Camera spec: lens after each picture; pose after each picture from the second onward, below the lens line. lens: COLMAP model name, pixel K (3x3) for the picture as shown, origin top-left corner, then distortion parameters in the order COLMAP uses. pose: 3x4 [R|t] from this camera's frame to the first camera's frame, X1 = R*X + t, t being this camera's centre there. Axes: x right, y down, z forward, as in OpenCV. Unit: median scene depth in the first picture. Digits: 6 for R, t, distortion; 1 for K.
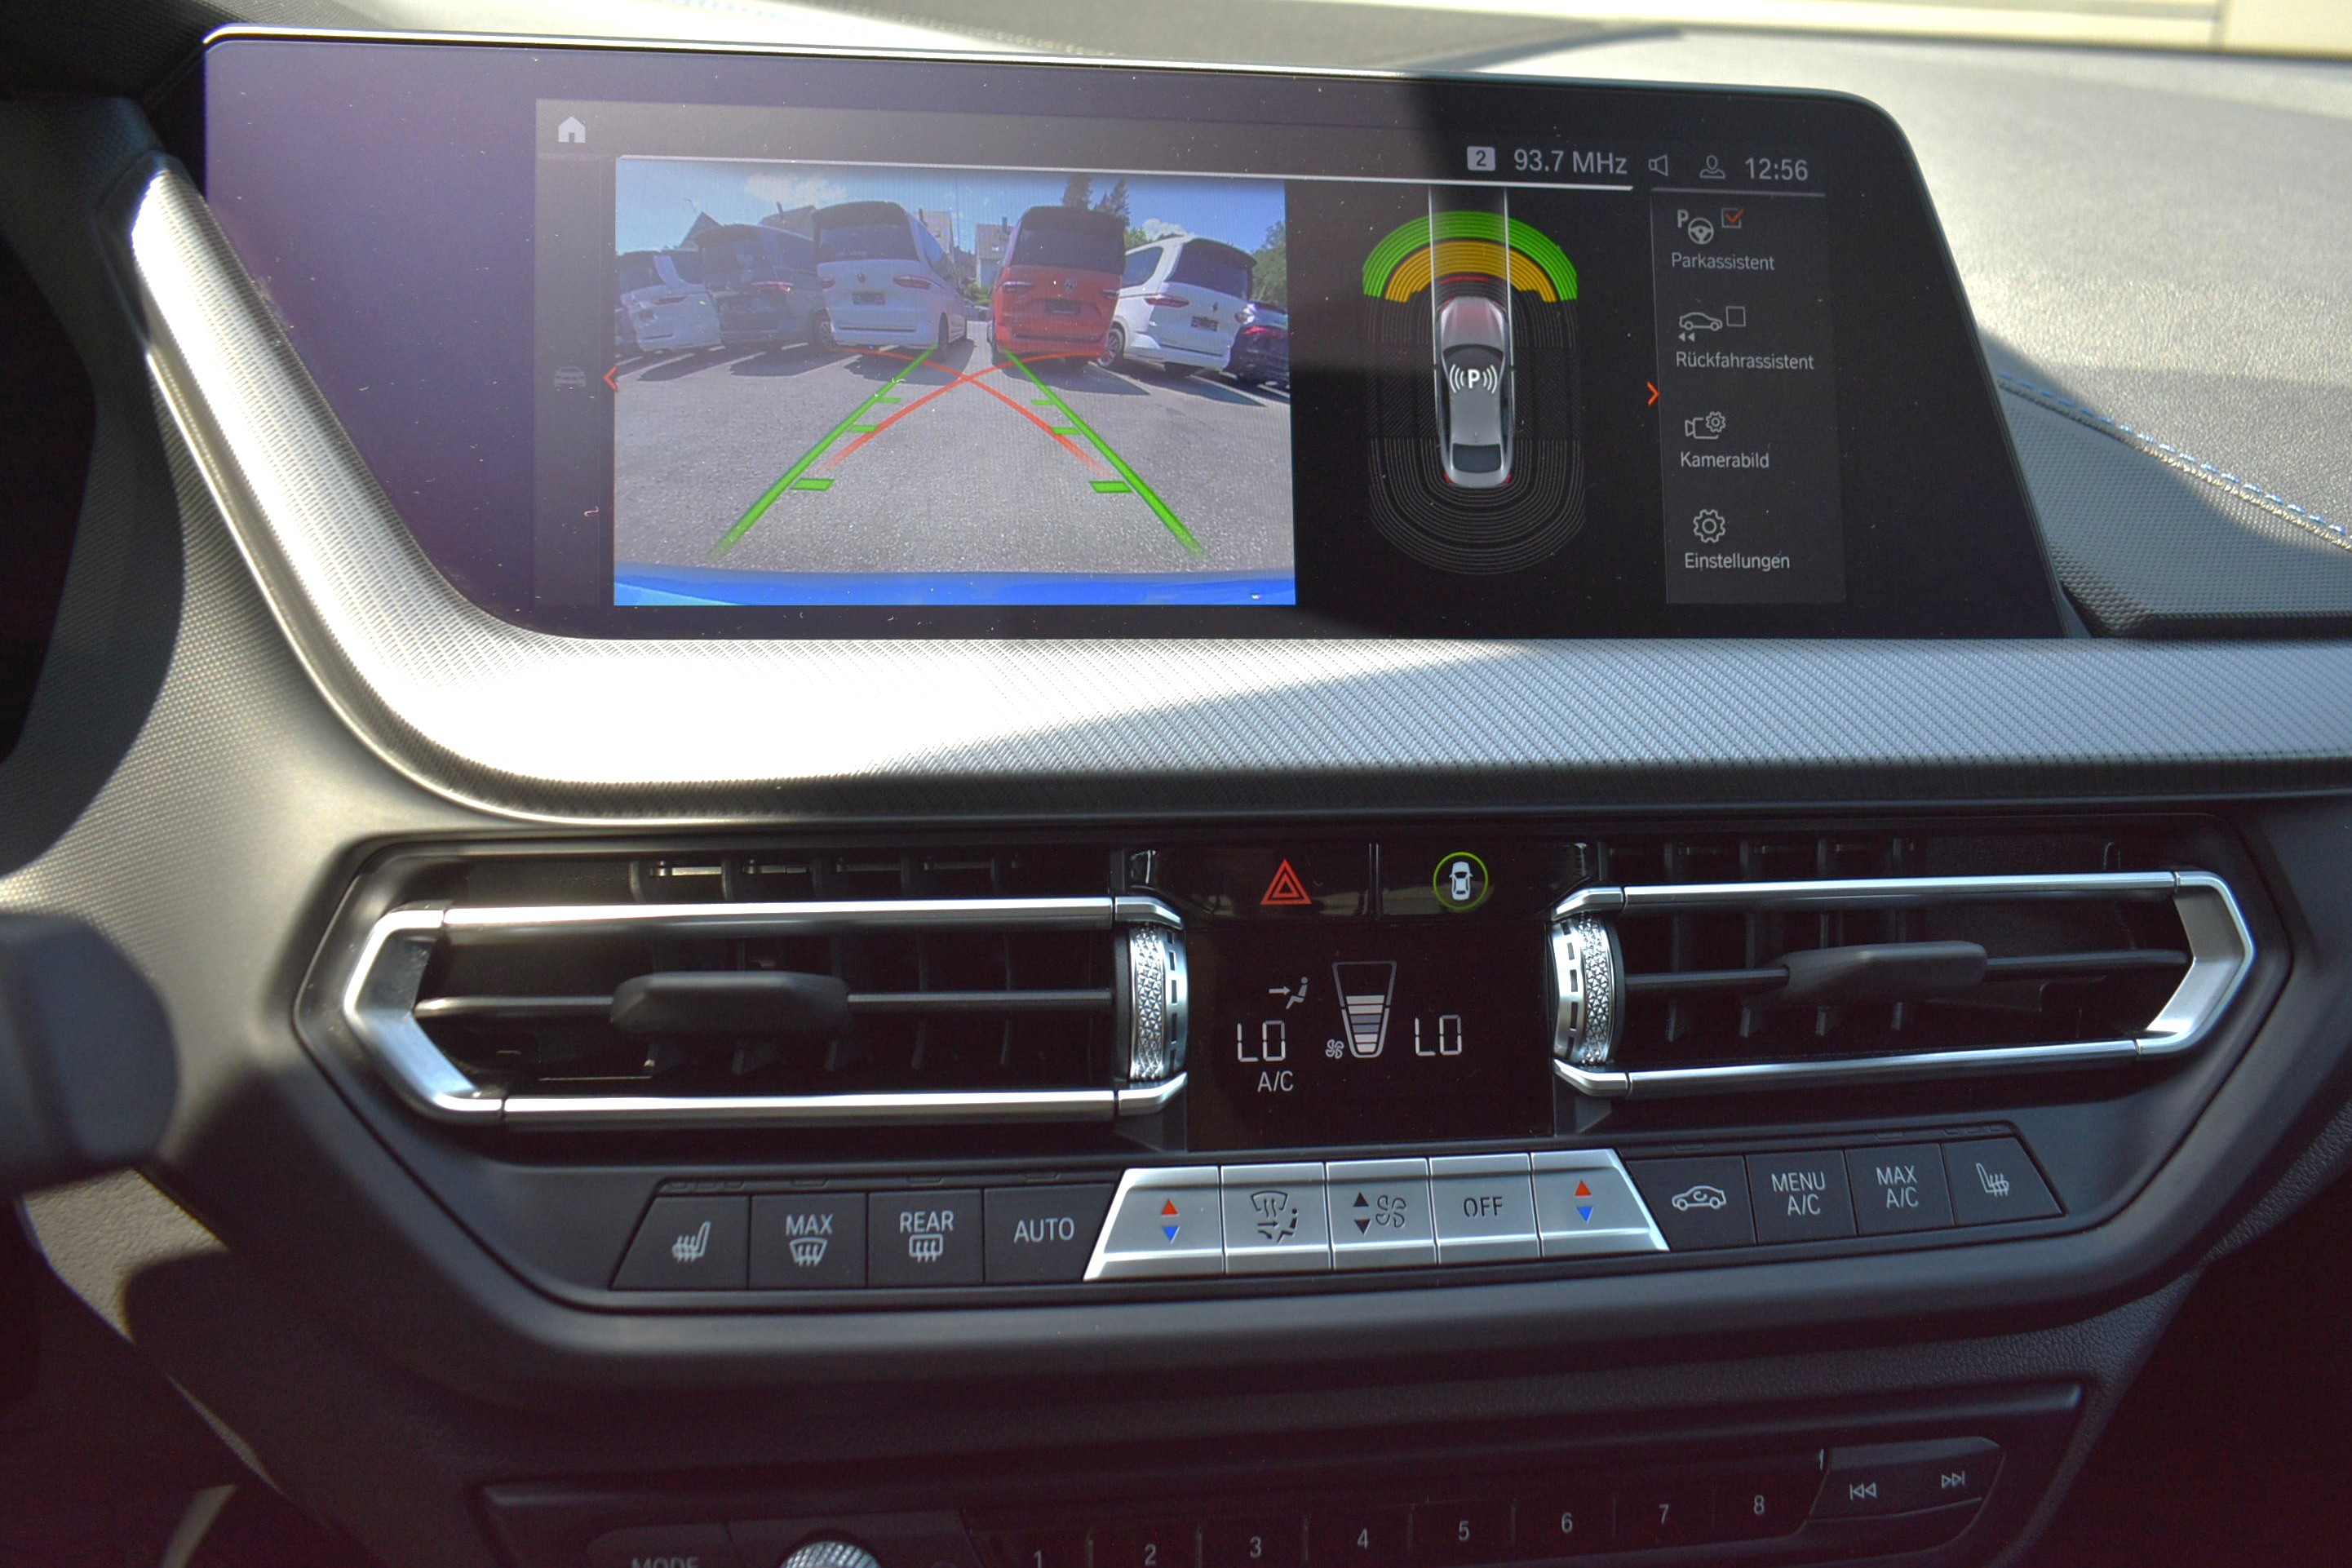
lens RADIAL K [[1865.4, 0, 1221.2], [0, 1865.4, 752.8], [0, 0, 1]] dist [-0.024461, 0.019847]
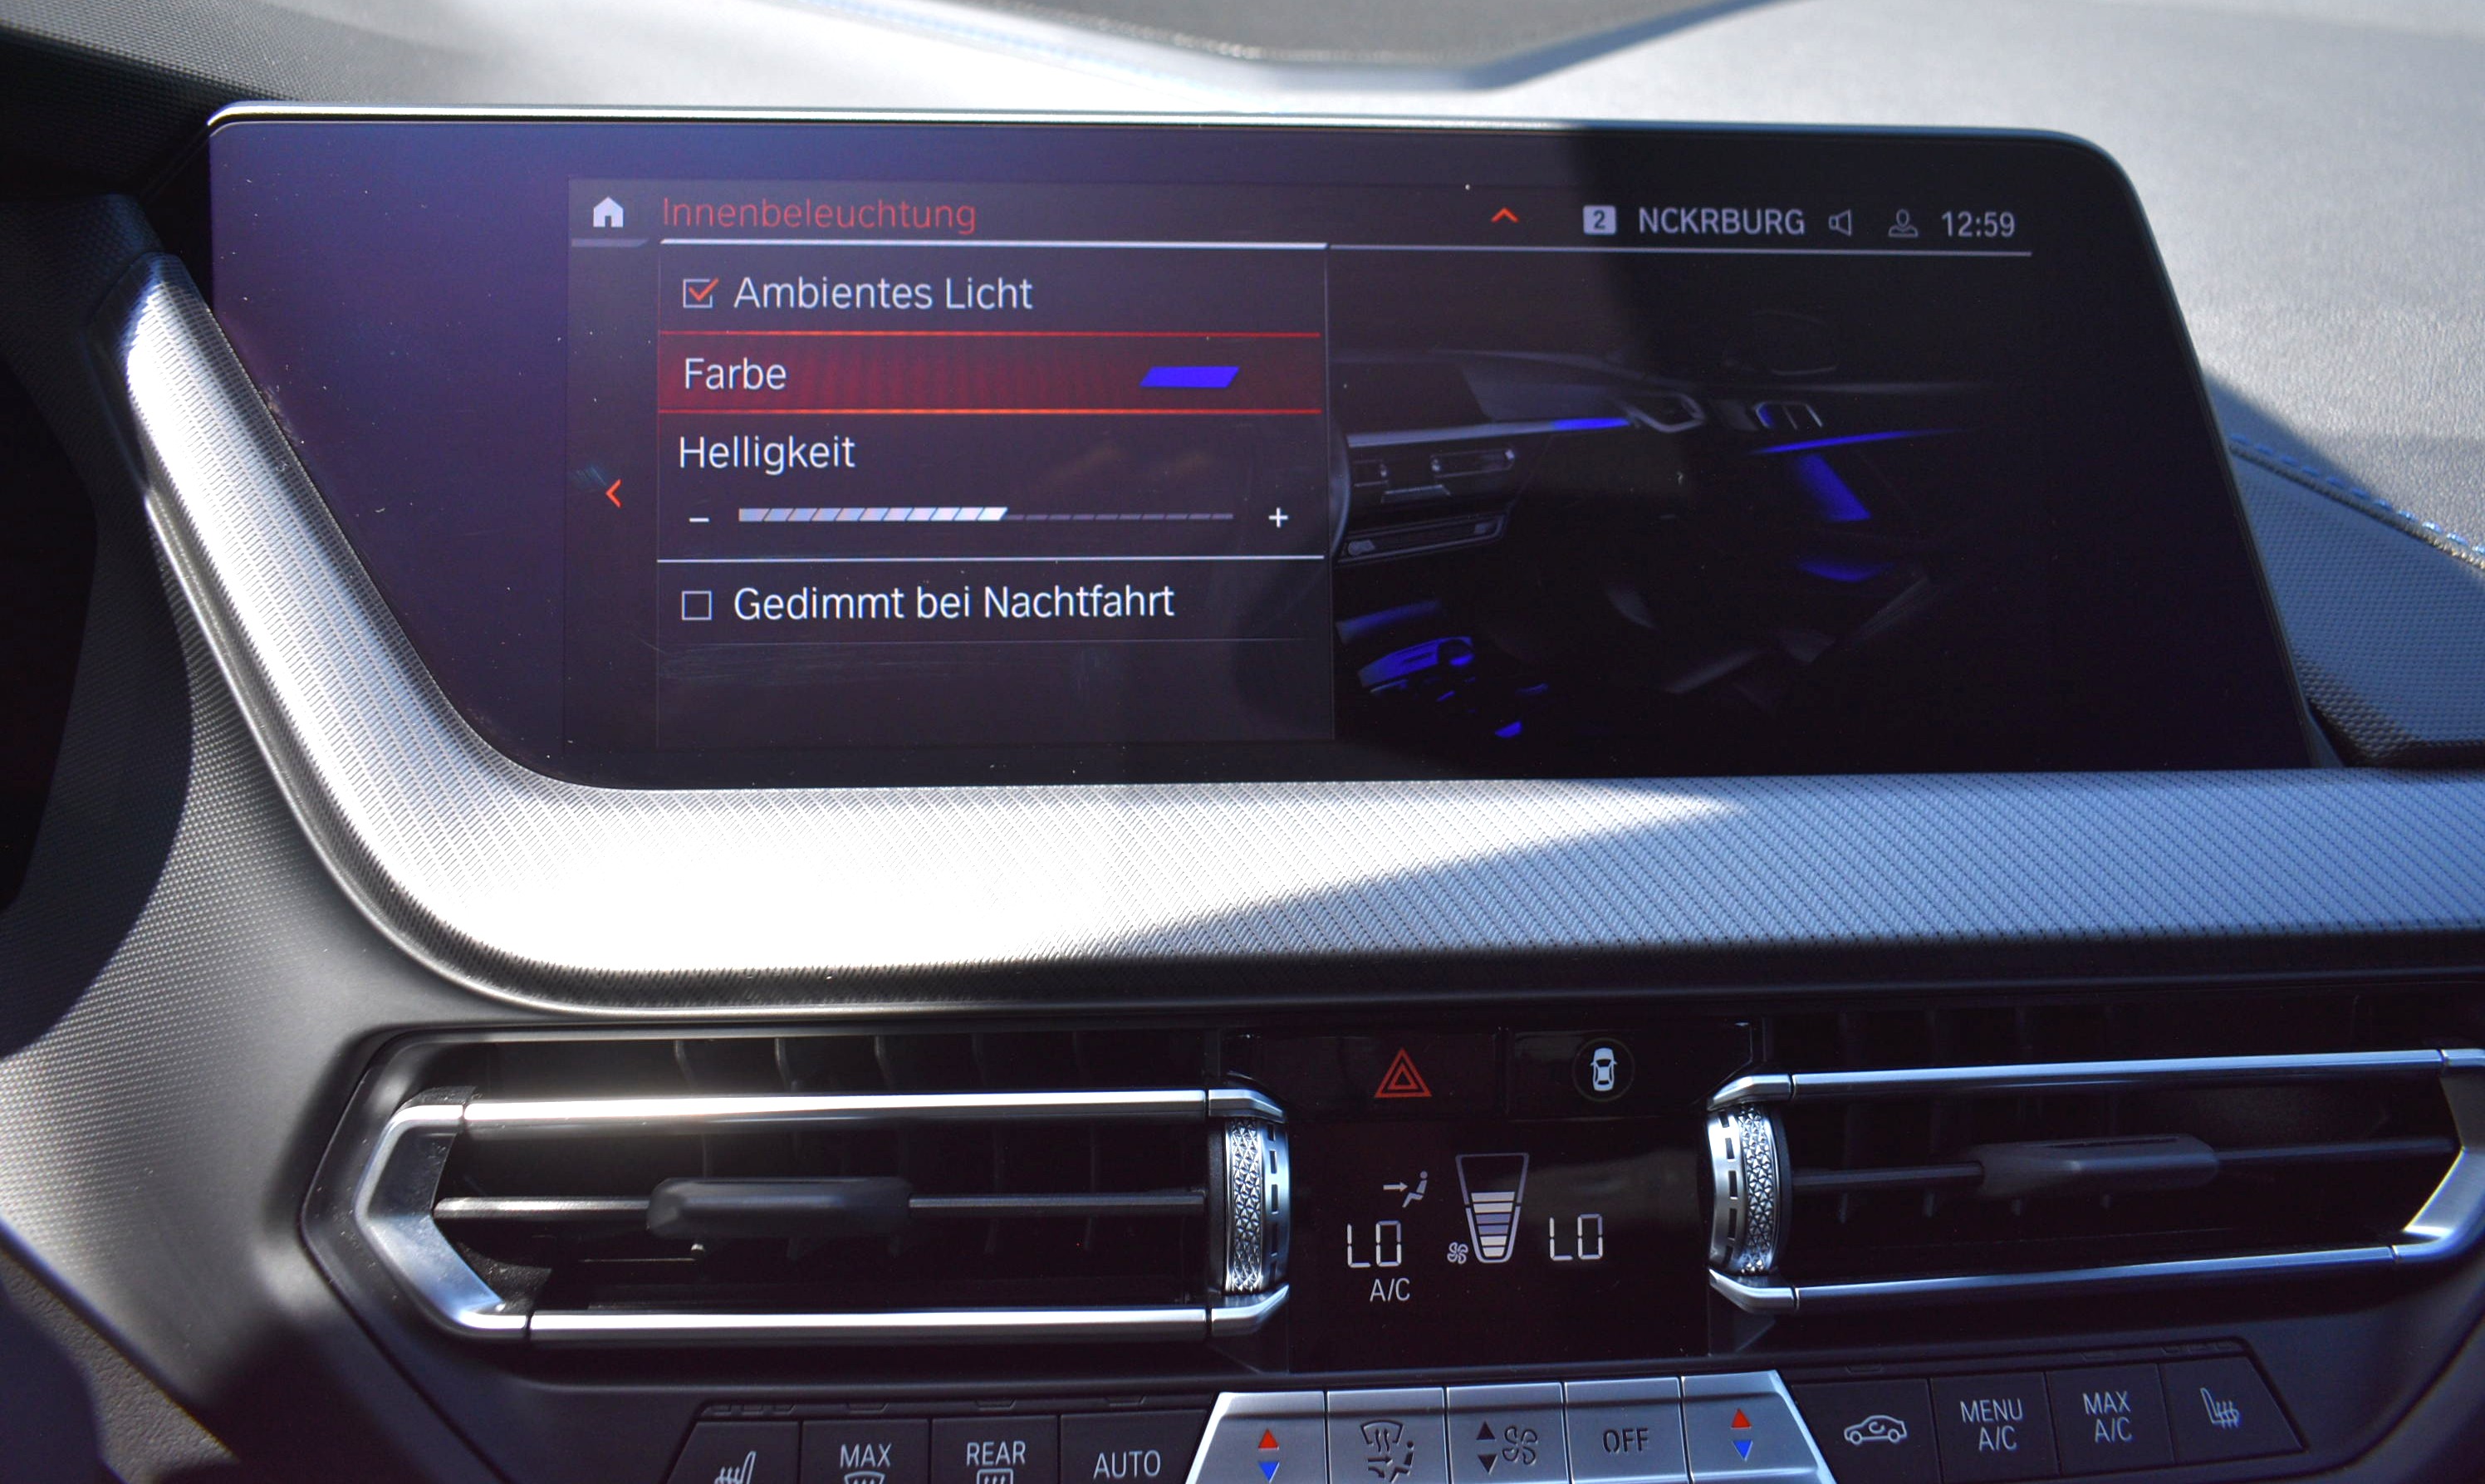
lens RADIAL K [[1892.8, 0, 1244.0], [0, 1892.8, 662.2], [0, 0, 1]] dist [-0.014562, 0.003009]
pose [[0.998137, 0.005555, -0.060751, 0.012811], [-0.004300, 0.999775, 0.020775, -0.139857], [0.060853, -0.020475, 0.997937, 0.106590]]
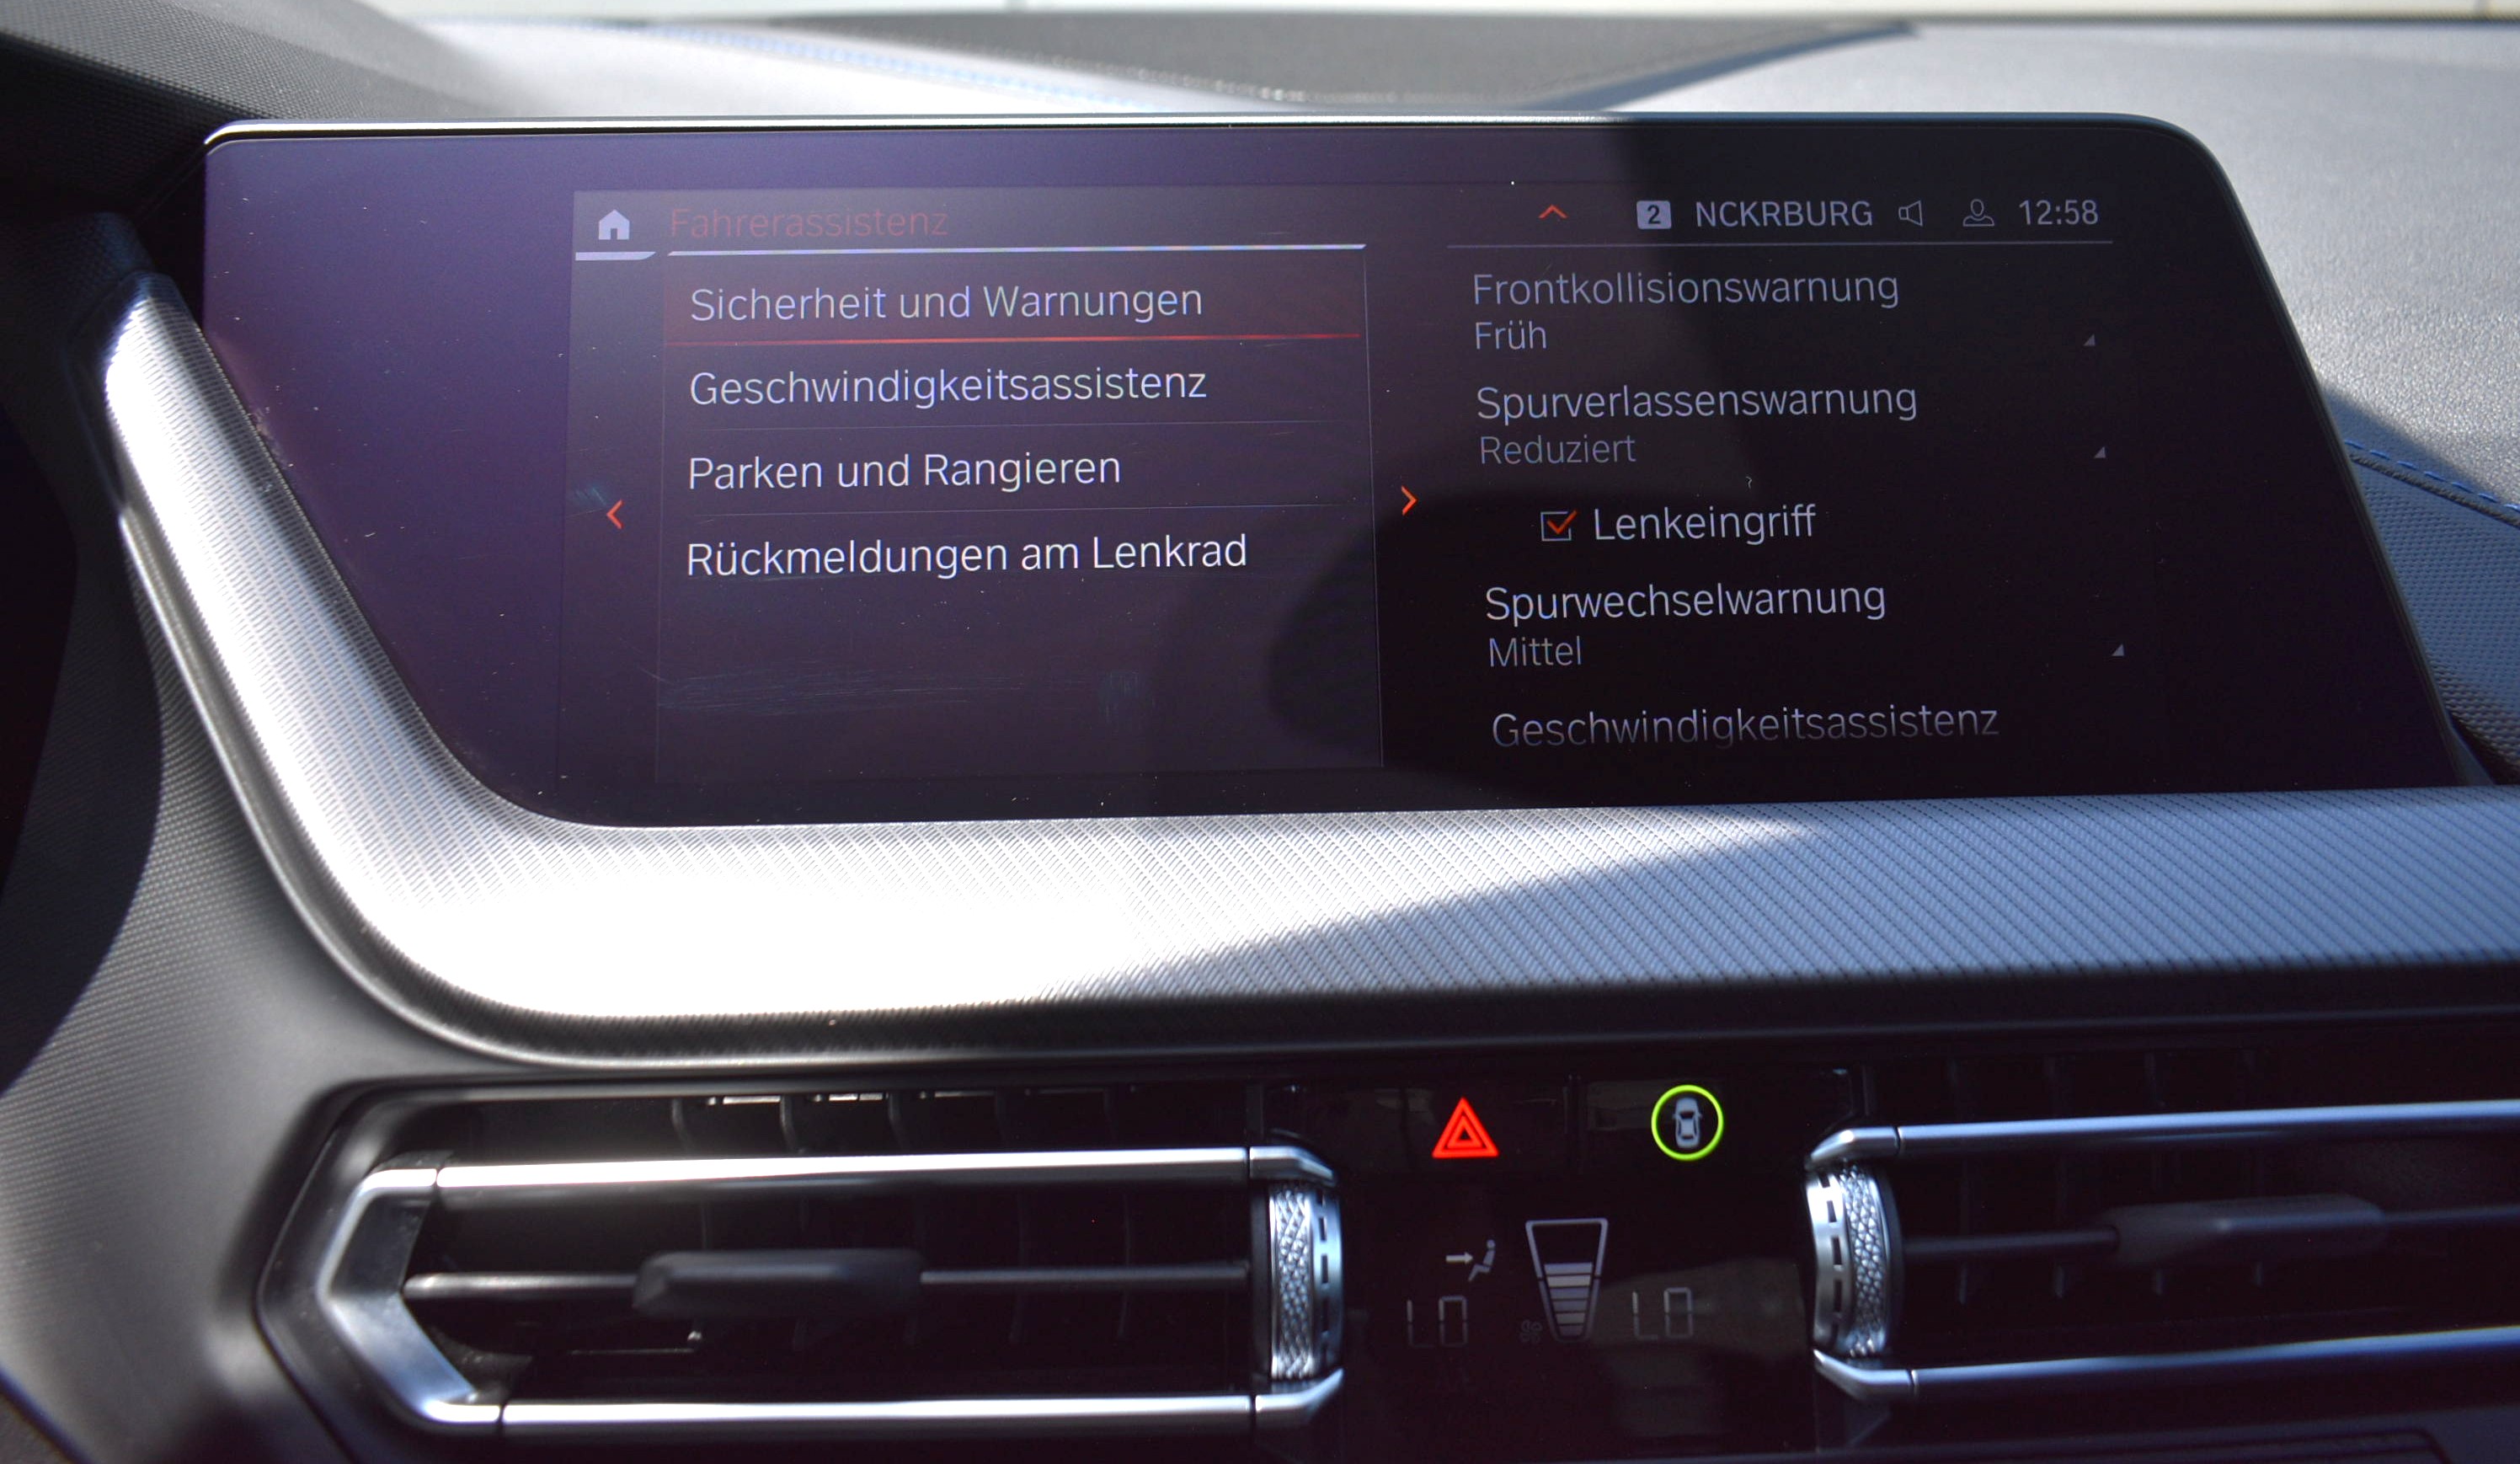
lens RADIAL K [[1912.1, 0, 1261.3], [0, 1912.1, 624.0], [0, 0, 1]] dist [-0.015173, 0.007600]
pose [[0.995743, -0.016668, -0.090658, 0.025458], [0.010522, 0.997639, -0.067859, -0.089053], [0.091575, 0.066617, 0.993567, 0.163607]]
